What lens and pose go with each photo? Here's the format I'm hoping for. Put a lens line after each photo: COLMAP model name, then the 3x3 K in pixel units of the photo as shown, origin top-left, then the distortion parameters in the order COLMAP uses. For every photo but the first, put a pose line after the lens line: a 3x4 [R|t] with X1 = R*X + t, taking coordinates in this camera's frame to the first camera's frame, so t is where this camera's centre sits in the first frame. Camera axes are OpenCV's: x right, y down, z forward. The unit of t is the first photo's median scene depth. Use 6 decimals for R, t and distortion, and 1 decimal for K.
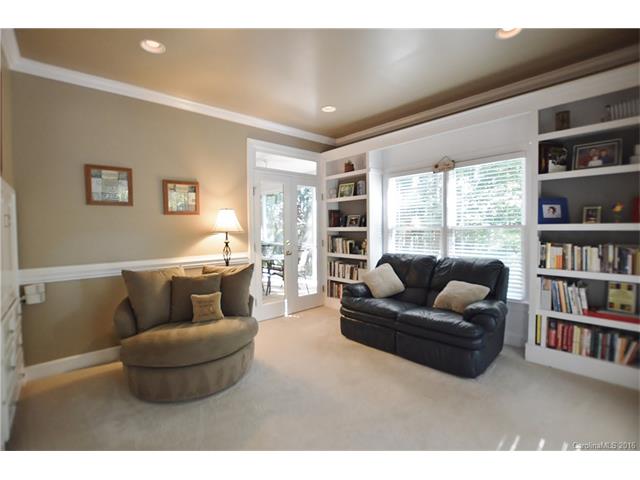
lens RADIAL K [[297.2, 0, 320.0], [0, 297.2, 240.0], [0, 0, 1]] dist [0.000262, 0.000178]
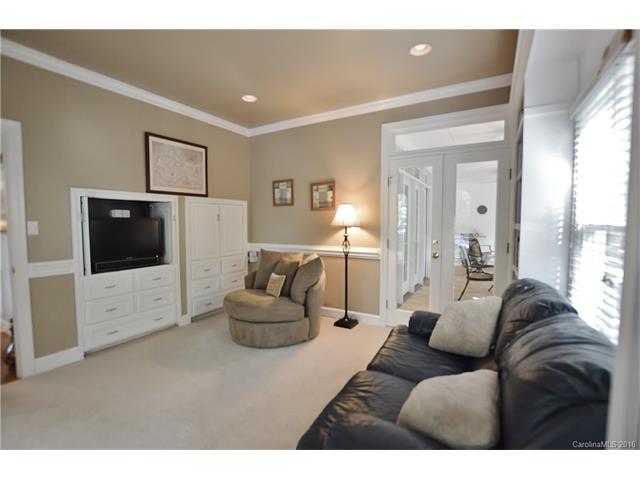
lens RADIAL K [[288.6, 0, 324.6], [0, 288.6, 238.6], [0, 0, 1]] dist [-0.028046, 0.000616]
pose [[0.329451, 0.071454, -0.941465, 0.636979], [-0.042242, 0.997249, 0.060905, -0.043511], [0.943227, 0.019704, 0.331563, 0.621774]]
